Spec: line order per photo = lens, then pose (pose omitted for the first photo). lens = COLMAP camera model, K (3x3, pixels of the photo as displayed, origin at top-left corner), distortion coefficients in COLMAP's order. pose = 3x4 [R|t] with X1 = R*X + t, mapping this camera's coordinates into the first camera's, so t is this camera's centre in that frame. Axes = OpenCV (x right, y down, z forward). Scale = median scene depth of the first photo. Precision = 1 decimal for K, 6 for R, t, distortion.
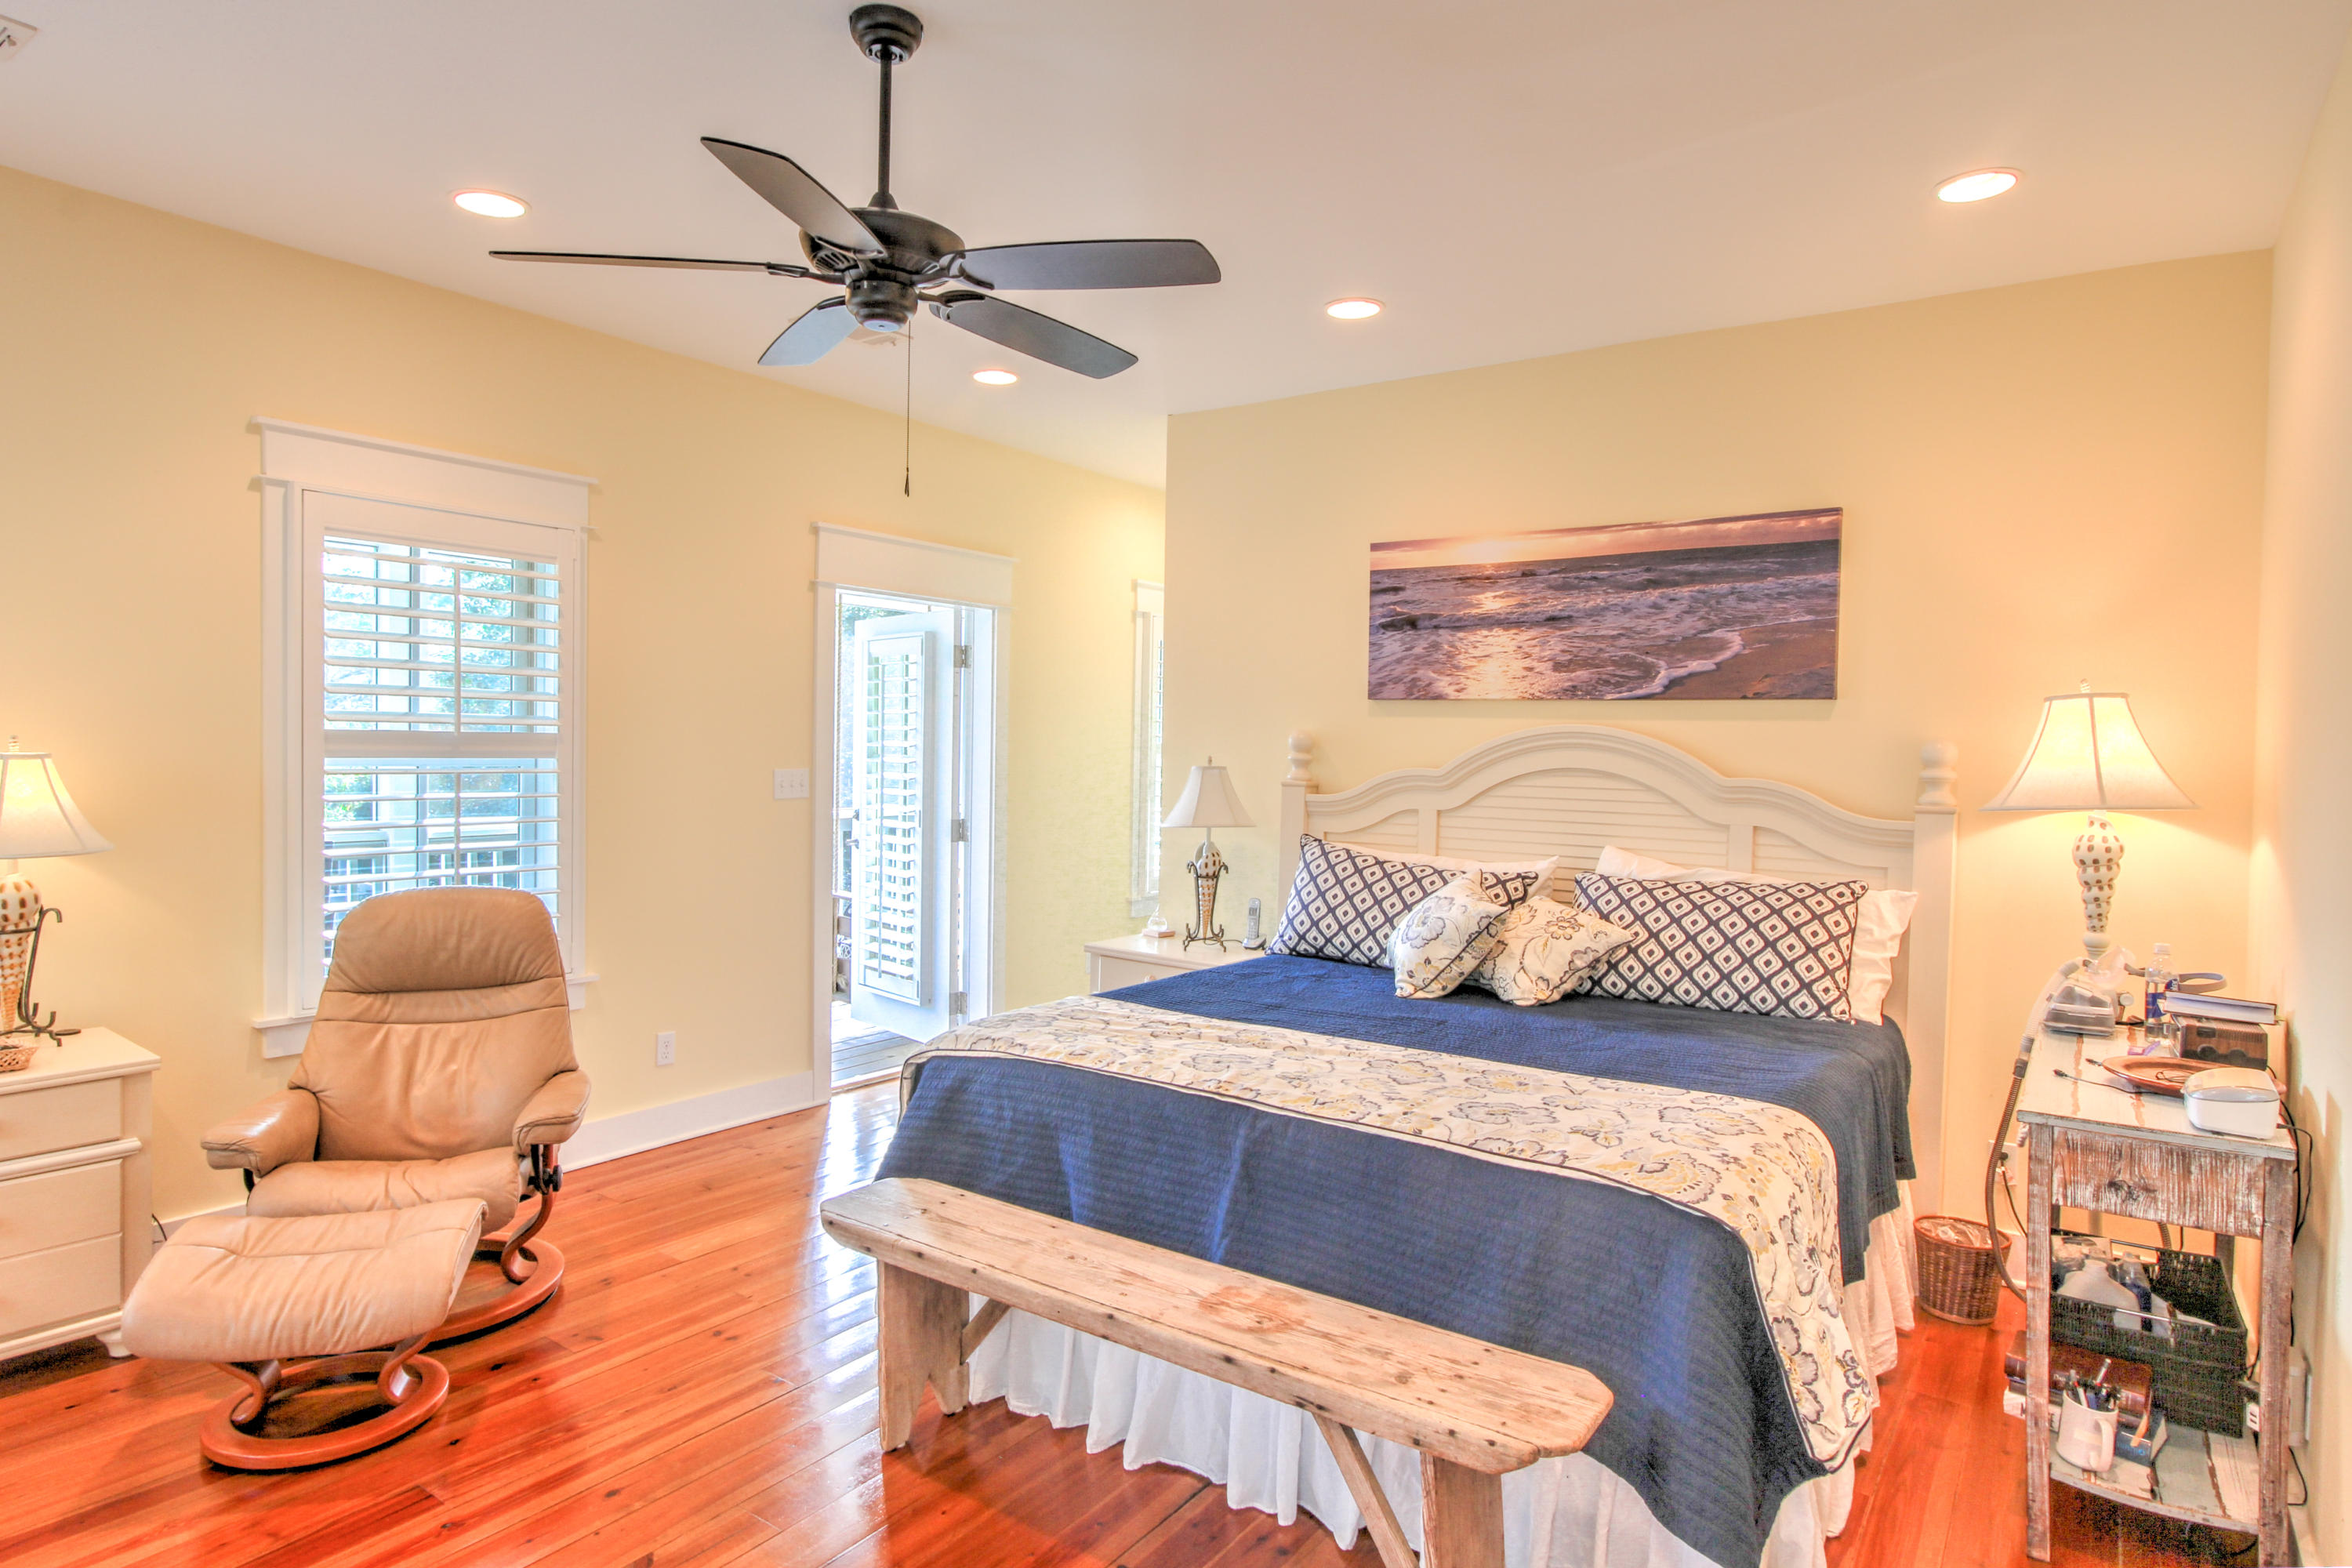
lens RADIAL K [[1302.7, 0, 1183.4], [0, 1302.7, 771.8], [0, 0, 1]] dist [-0.008805, 0.001528]
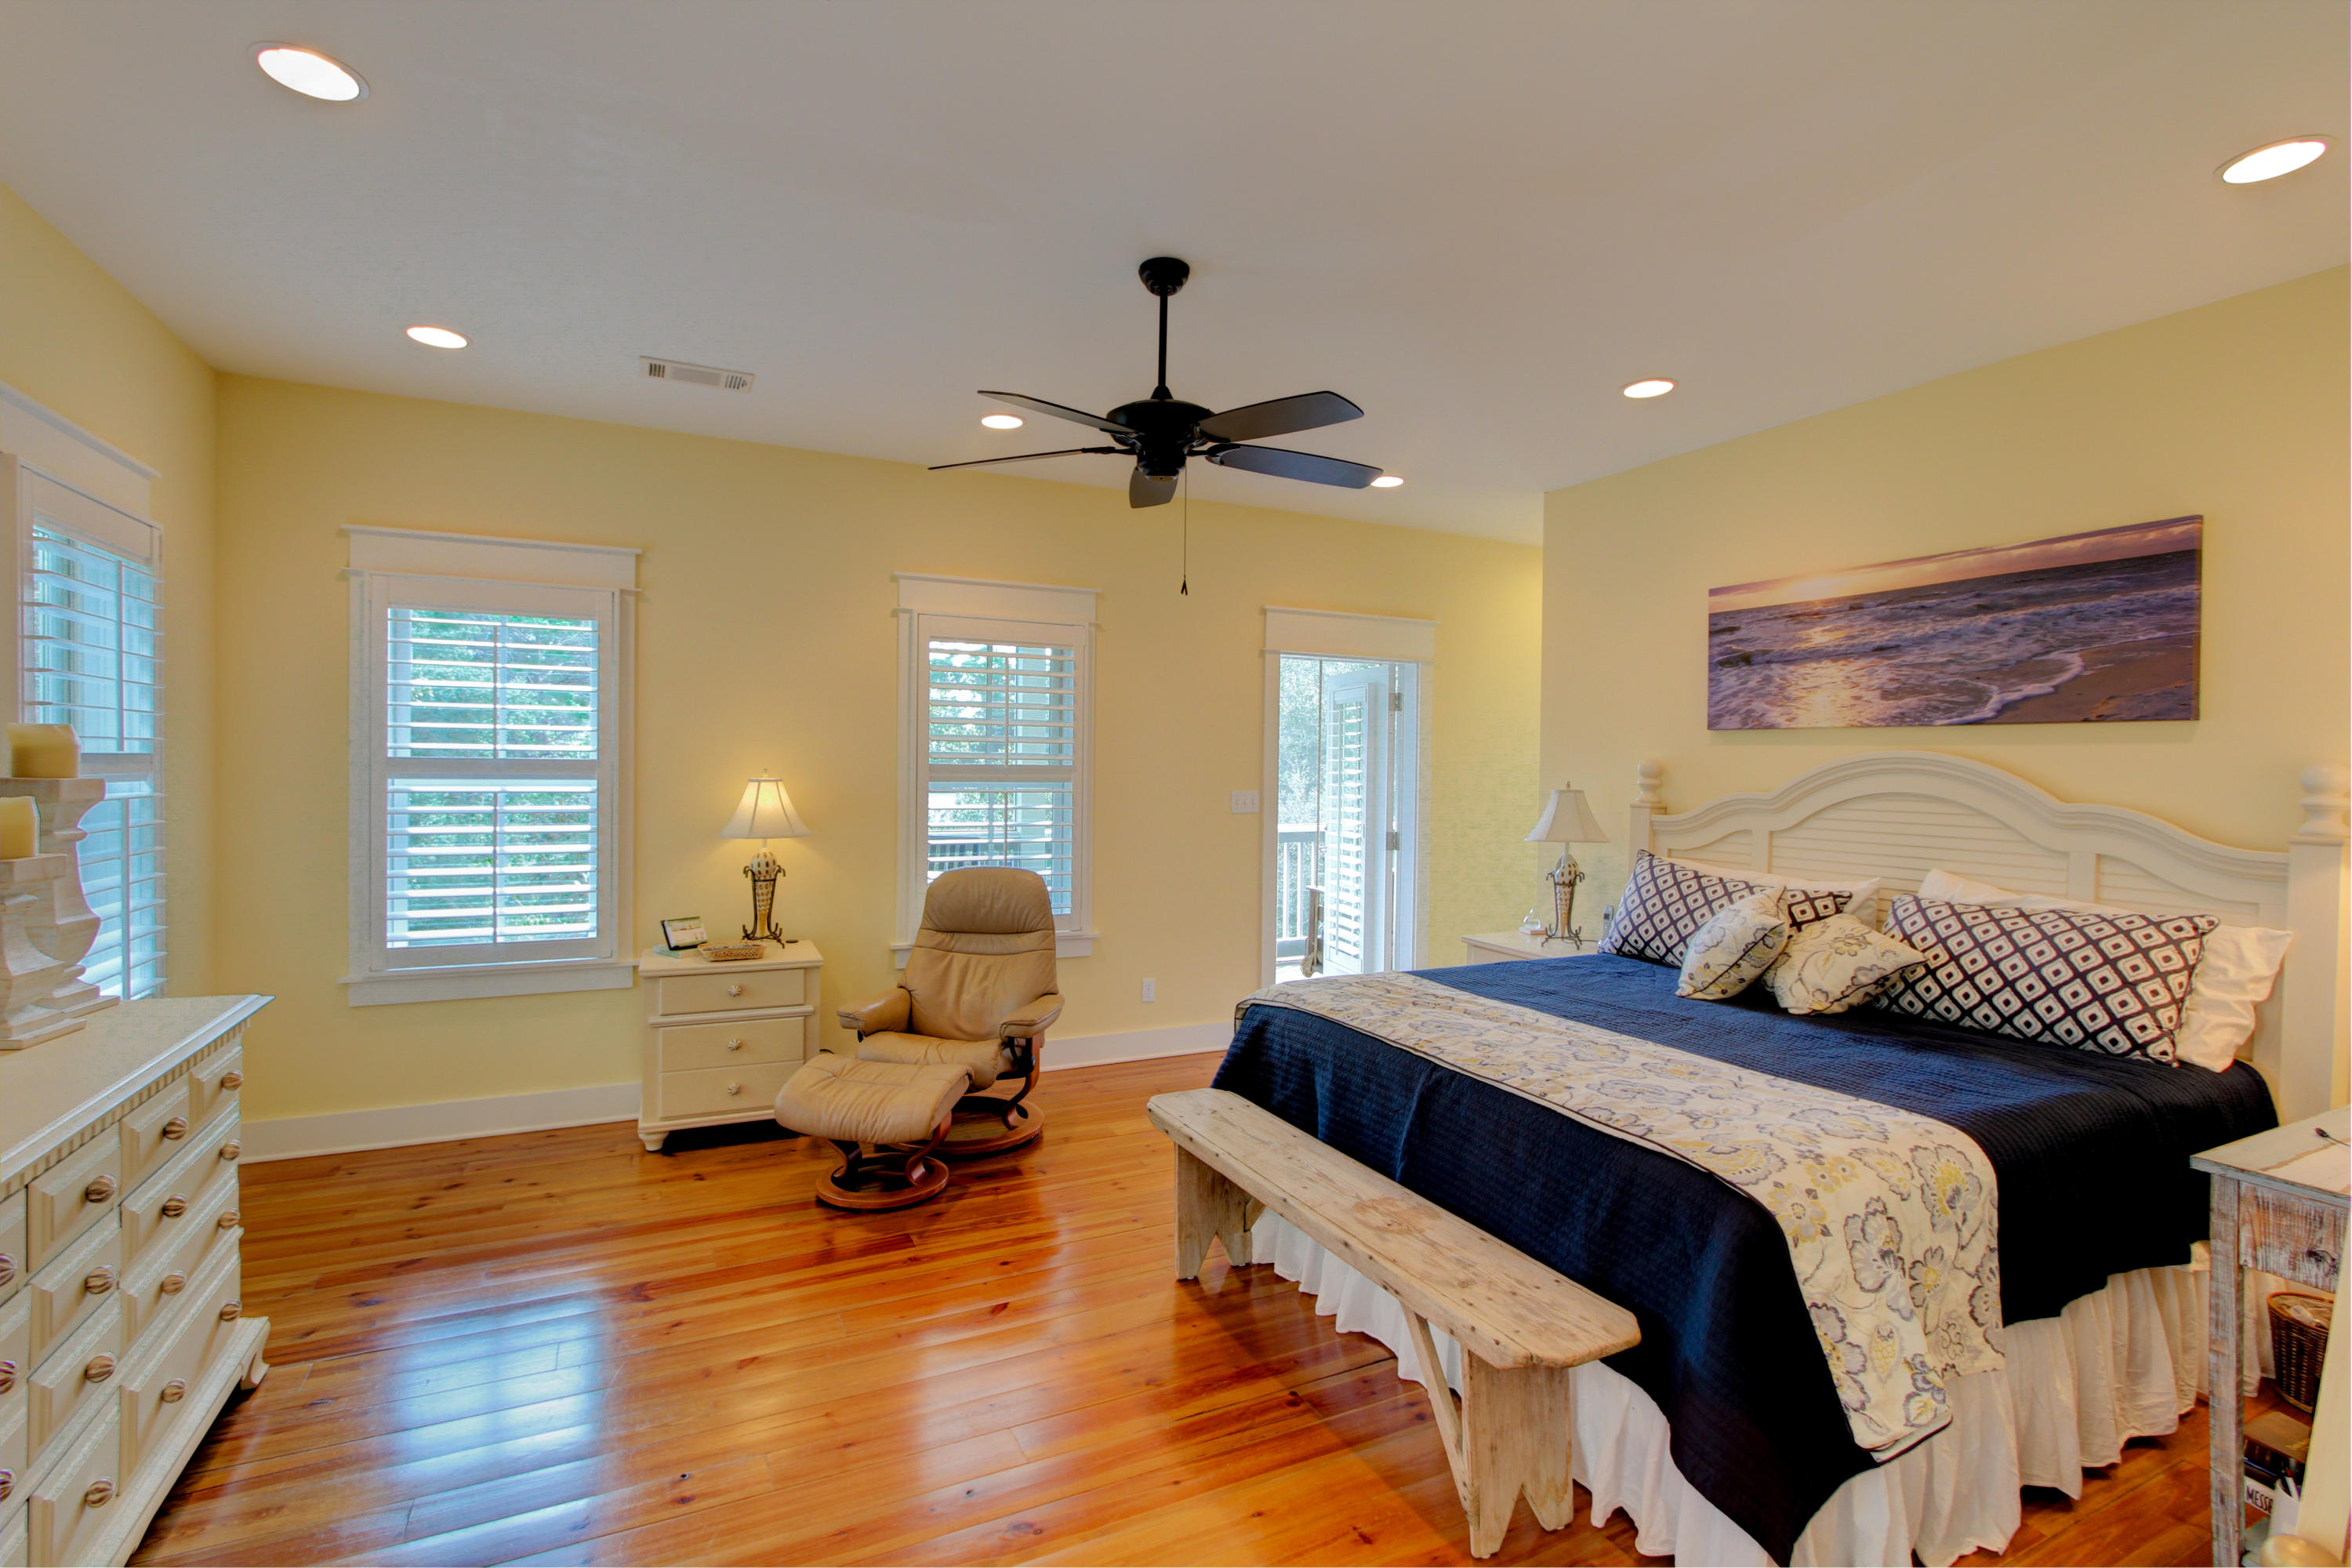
lens RADIAL K [[1078.2, 0, 1177.2], [0, 1078.2, 775.5], [0, 0, 1]] dist [-0.011340, 0.002795]
pose [[0.882705, -0.002089, -0.469923, 0.244001], [-0.006693, 0.999833, -0.017018, 0.002243], [0.469880, 0.018167, 0.882543, -0.021964]]
